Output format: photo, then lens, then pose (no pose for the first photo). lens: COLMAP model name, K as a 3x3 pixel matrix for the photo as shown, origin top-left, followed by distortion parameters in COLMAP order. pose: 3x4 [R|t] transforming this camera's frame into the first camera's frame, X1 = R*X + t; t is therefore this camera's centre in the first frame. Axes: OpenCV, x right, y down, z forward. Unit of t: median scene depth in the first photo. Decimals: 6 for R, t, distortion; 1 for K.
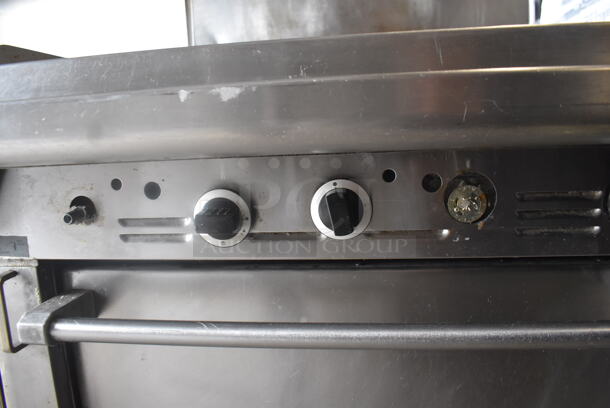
lens RADIAL K [[474.2, 0, 306.8], [0, 474.2, 185.5], [0, 0, 1]] dist [-0.127760, 0.060145]
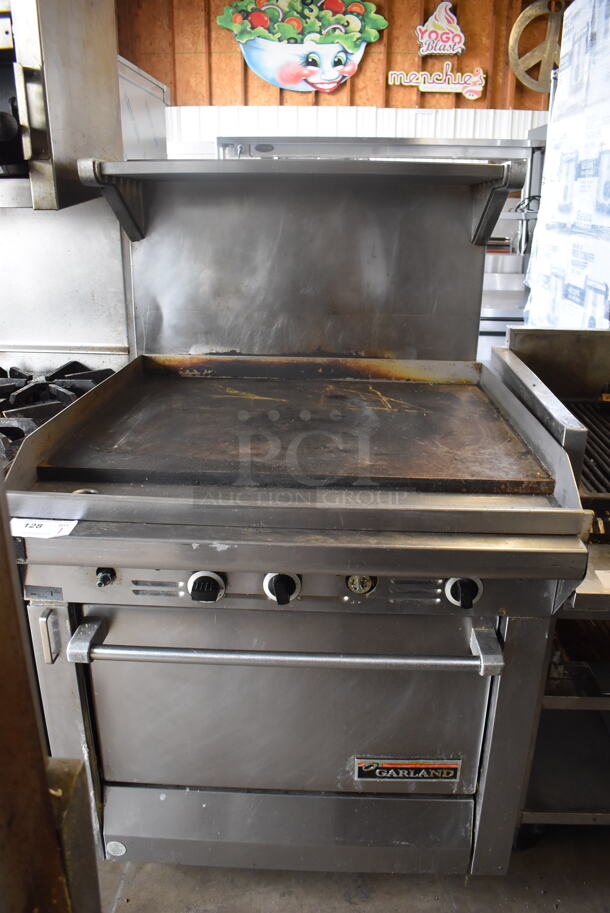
lens RADIAL K [[709.7, 0, 305.0], [0, 709.7, 456.5], [0, 0, 1]] dist [-0.127760, 0.060145]
pose [[0.994149, 0.023695, 0.105389, -0.109160], [-0.044759, 0.978308, 0.202263, -0.837061], [-0.098311, -0.205796, 0.973644, -1.215325]]
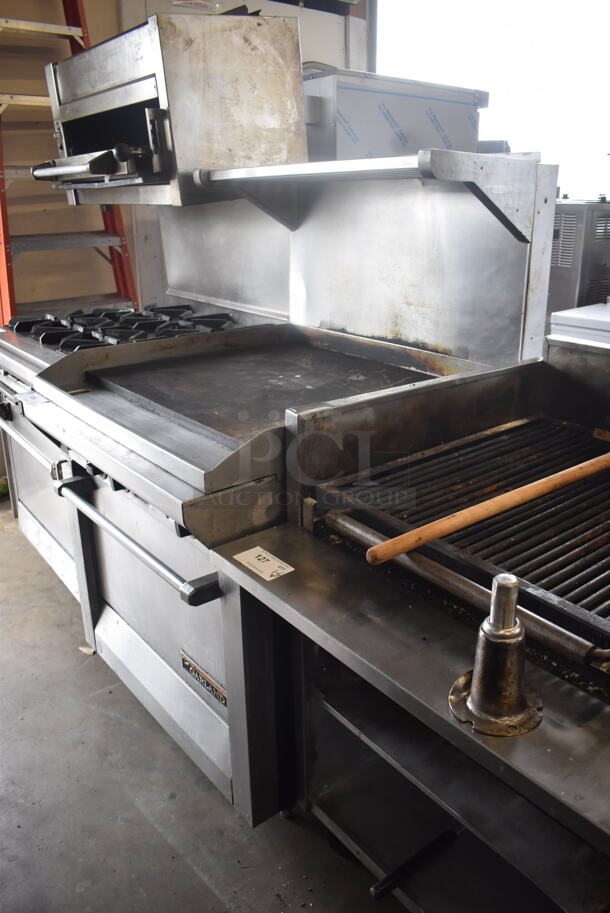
lens RADIAL K [[709.7, 0, 305.0], [0, 709.7, 456.5], [0, 0, 1]] dist [-0.127760, 0.060145]
pose [[0.722055, 0.280512, -0.632415, 2.679684], [-0.121588, 0.951337, 0.283150, -1.065348], [0.681067, -0.127556, 0.721025, -0.747810]]
